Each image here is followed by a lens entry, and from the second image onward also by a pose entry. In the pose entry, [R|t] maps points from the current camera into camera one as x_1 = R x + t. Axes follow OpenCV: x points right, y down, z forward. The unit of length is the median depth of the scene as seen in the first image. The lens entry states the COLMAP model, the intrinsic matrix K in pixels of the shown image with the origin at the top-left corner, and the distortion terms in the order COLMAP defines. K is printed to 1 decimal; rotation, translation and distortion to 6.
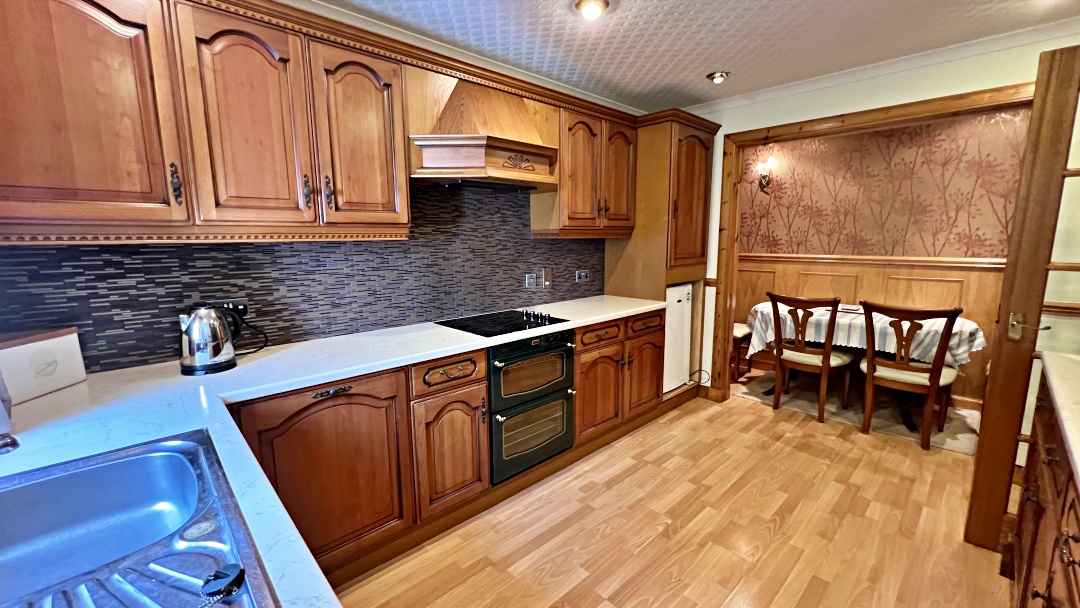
lens RADIAL K [[434.0, 0, 536.8], [0, 434.0, 303.4], [0, 0, 1]] dist [0.001243, 0.000559]
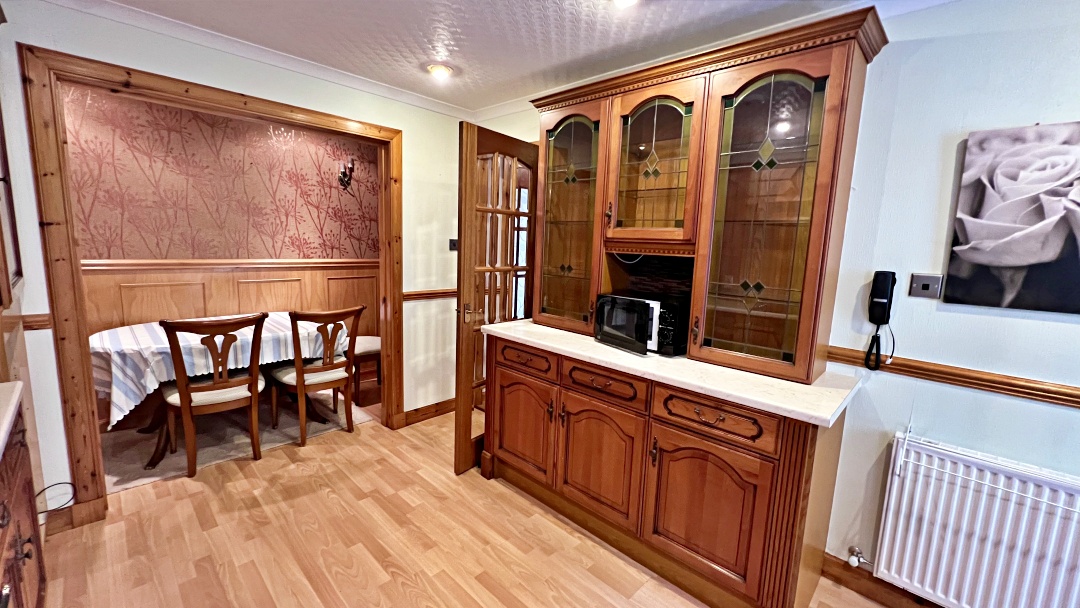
lens RADIAL K [[434.0, 0, 539.6], [0, 434.0, 302.3], [0, 0, 1]] dist [0.001243, 0.000559]
pose [[-0.048193, -0.132837, 0.989966, -0.161037], [0.118597, 0.983345, 0.137722, -0.075102], [-0.991772, 0.124044, -0.031636, 0.433722]]
